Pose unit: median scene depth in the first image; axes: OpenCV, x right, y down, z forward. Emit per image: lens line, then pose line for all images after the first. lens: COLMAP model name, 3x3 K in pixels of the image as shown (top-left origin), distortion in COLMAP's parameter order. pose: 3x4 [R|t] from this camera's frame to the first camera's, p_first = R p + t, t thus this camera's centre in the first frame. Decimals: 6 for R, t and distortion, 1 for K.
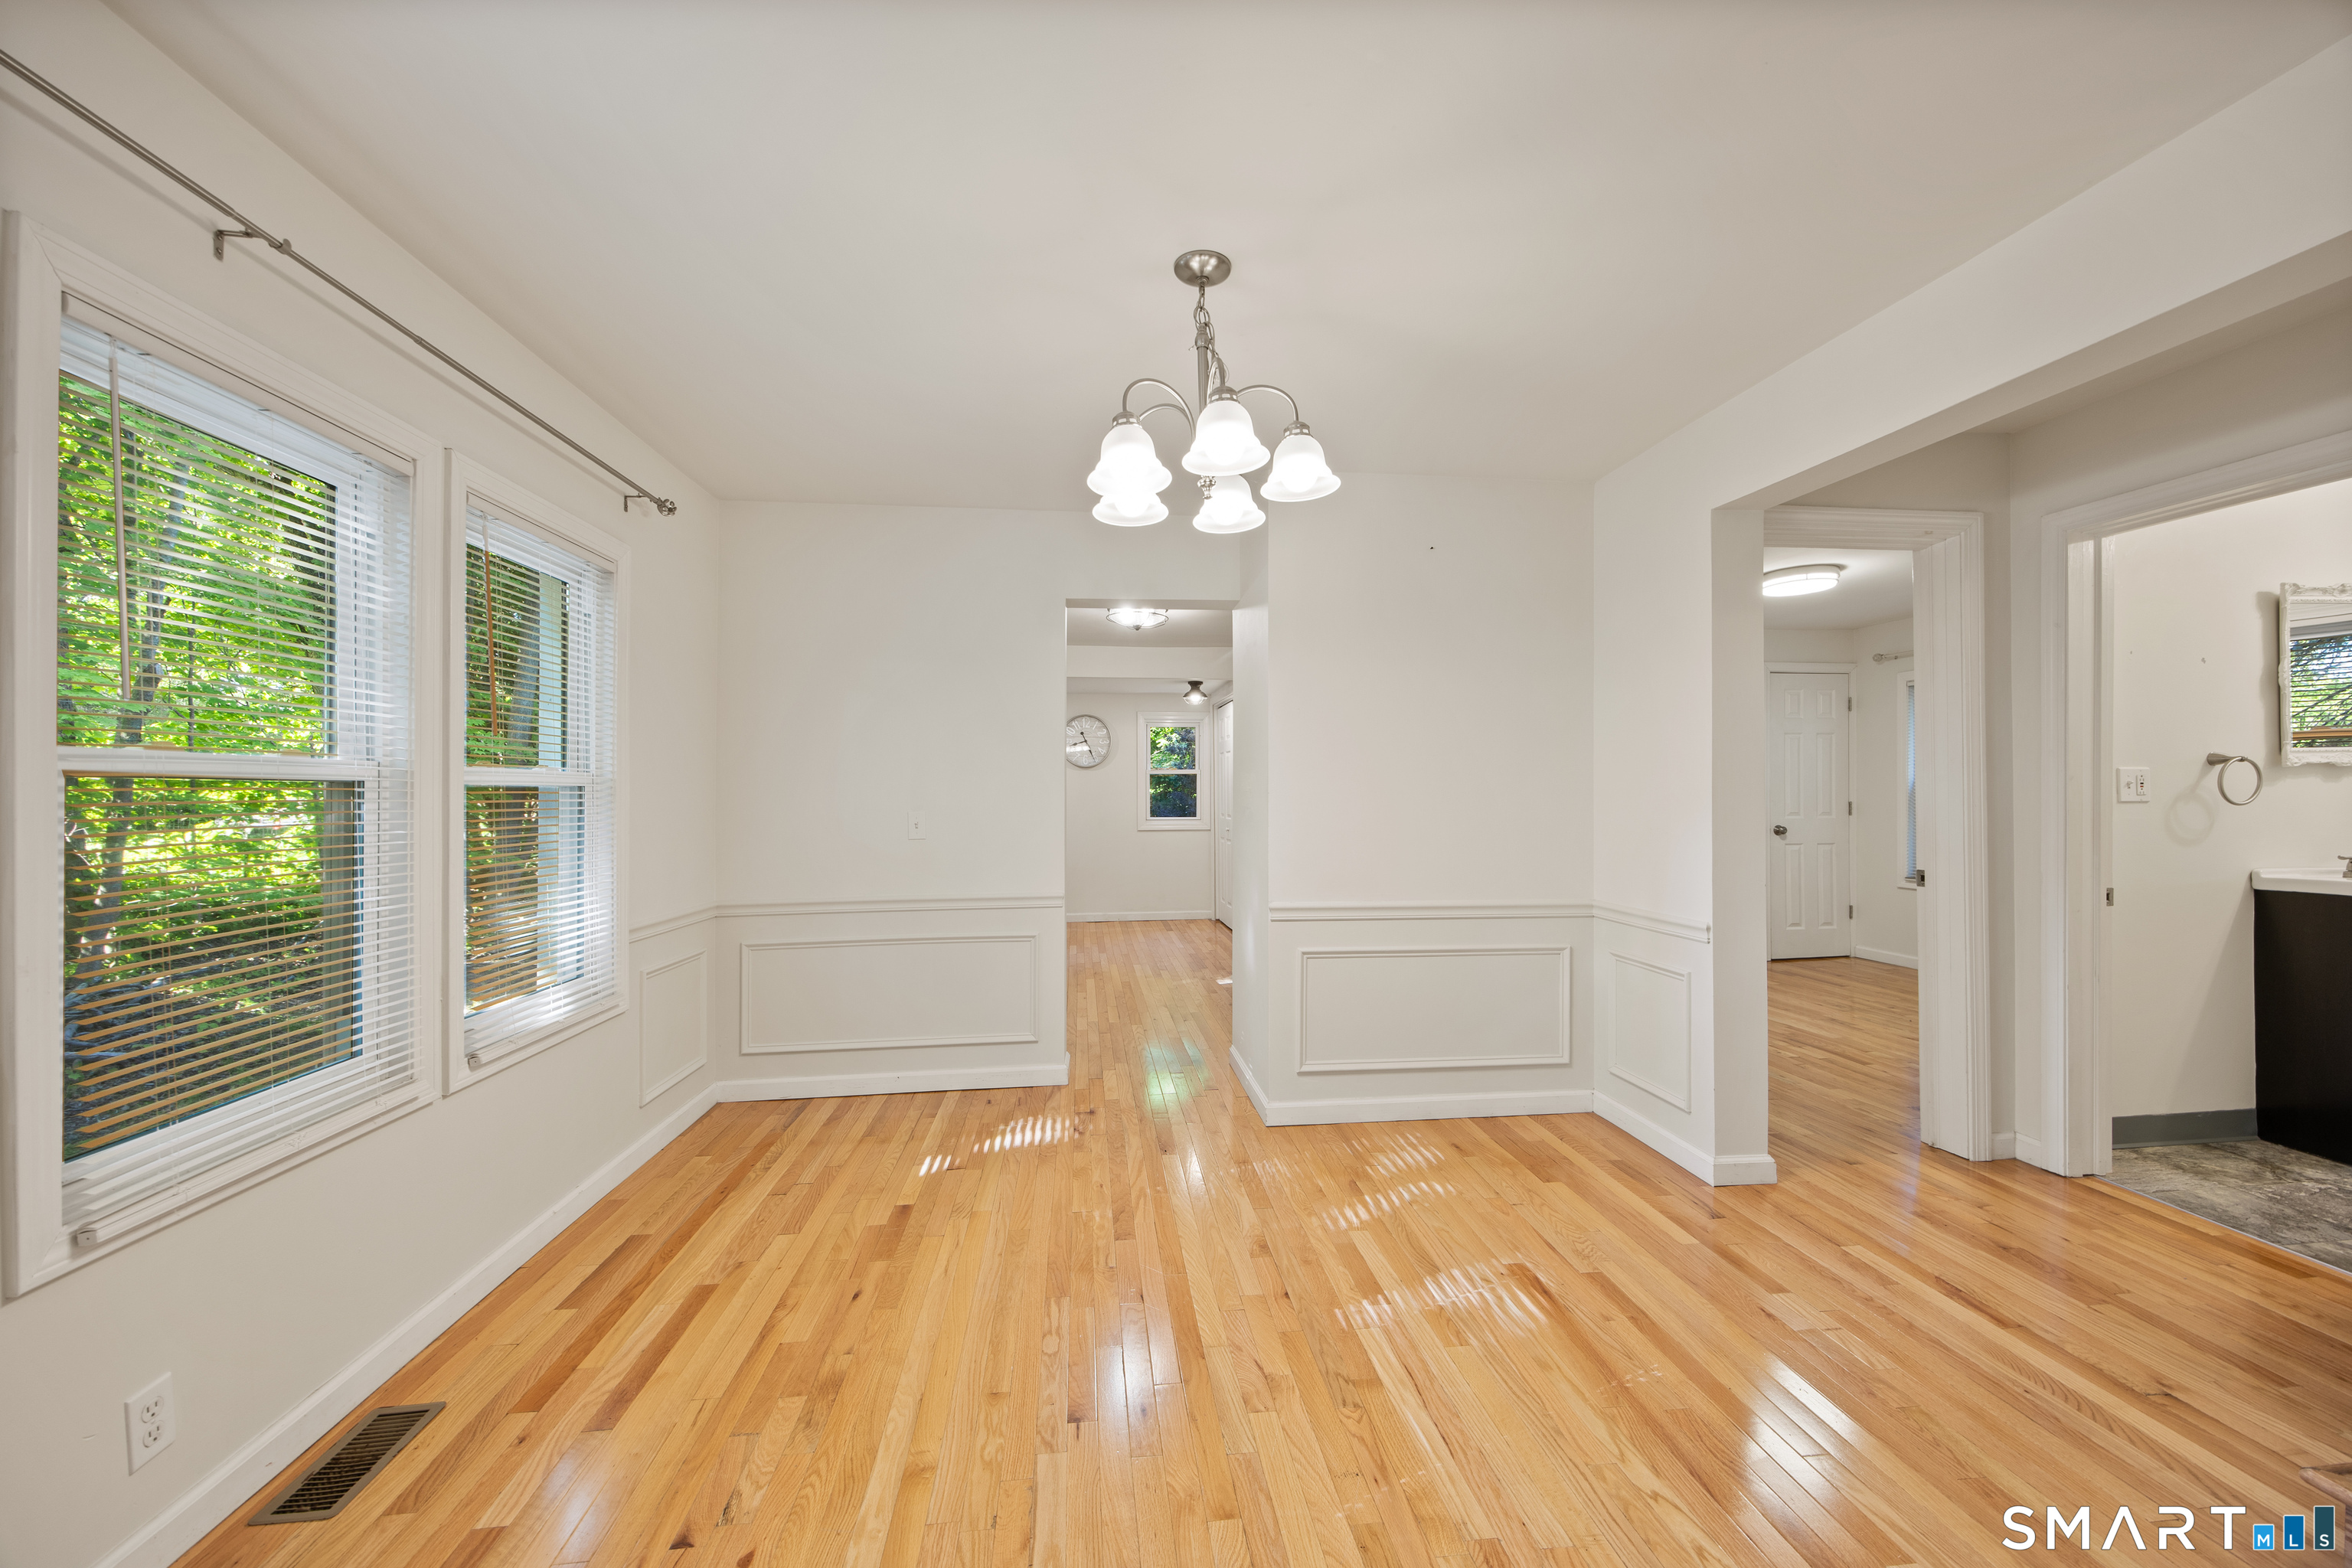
lens RADIAL K [[925.5, 0, 1178.8], [0, 925.5, 791.0], [0, 0, 1]] dist [-0.000003, 0.000003]
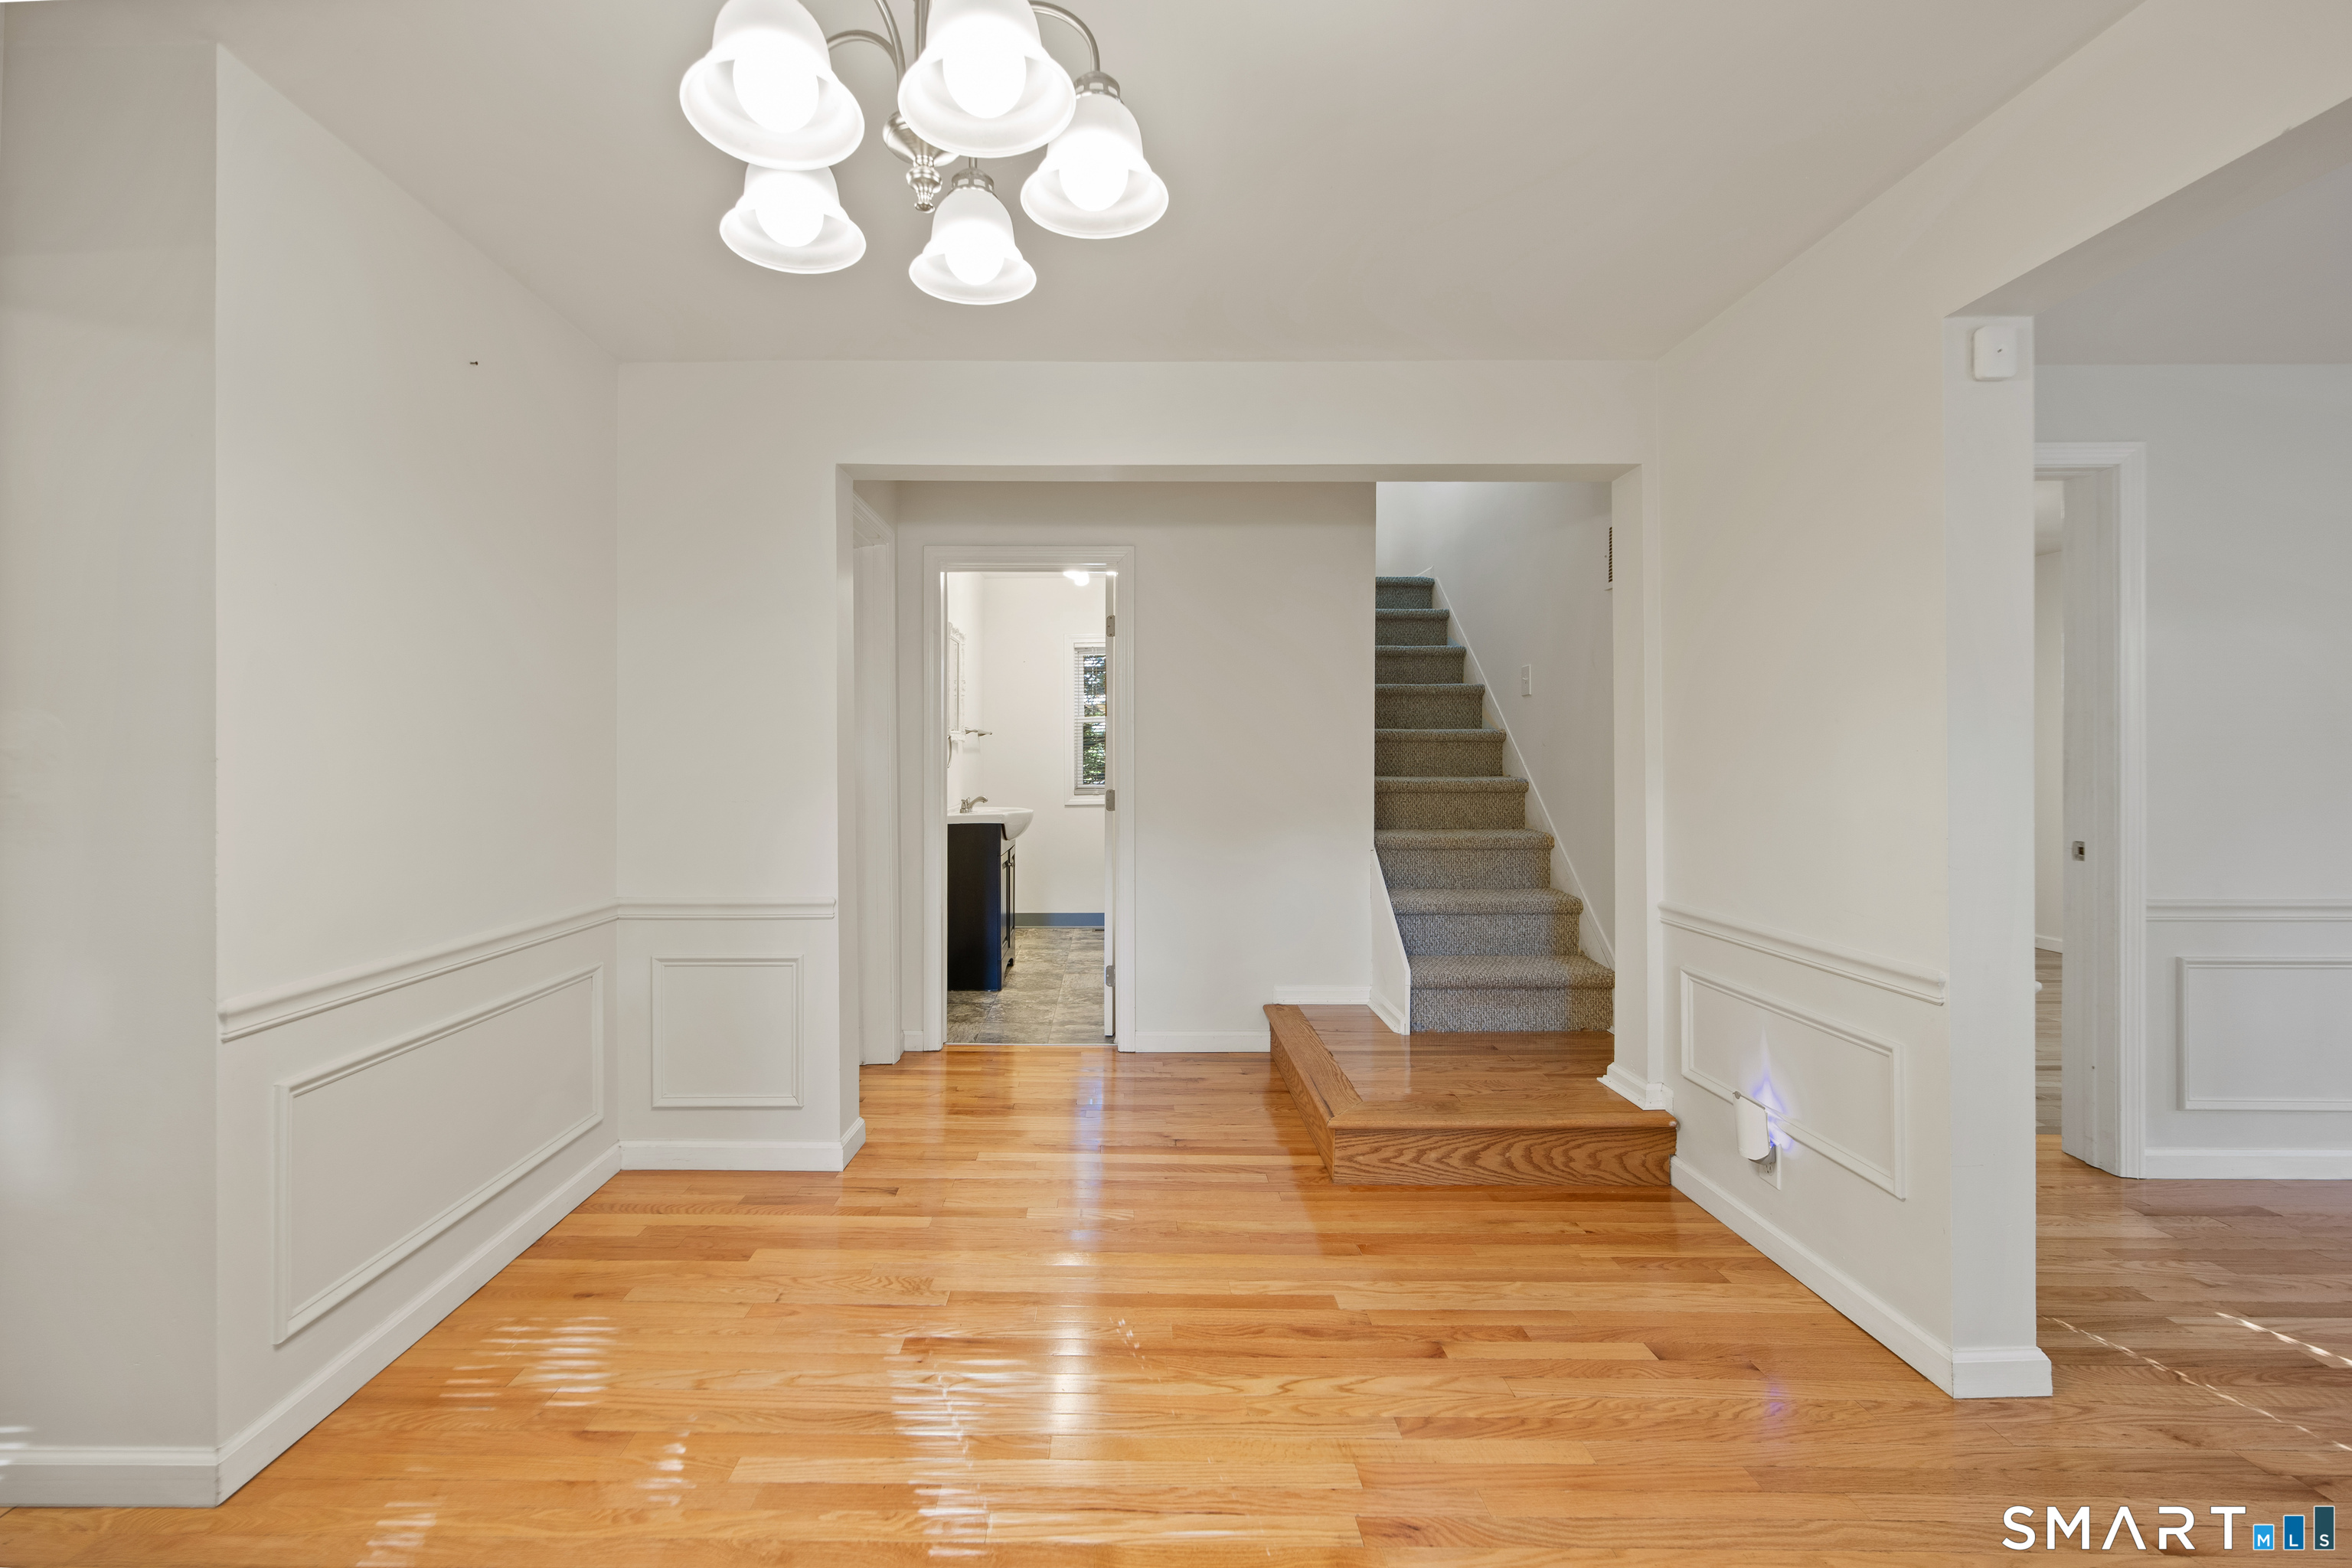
lens RADIAL K [[920.9, 0, 1172.2], [0, 920.9, 768.7], [0, 0, 1]] dist [-0.000136, 0.000061]
pose [[0.111989, -0.007438, 0.993682, -0.330311], [0.000866, 0.999972, 0.007388, 0.004782], [-0.993709, 0.000033, 0.111992, 0.560498]]
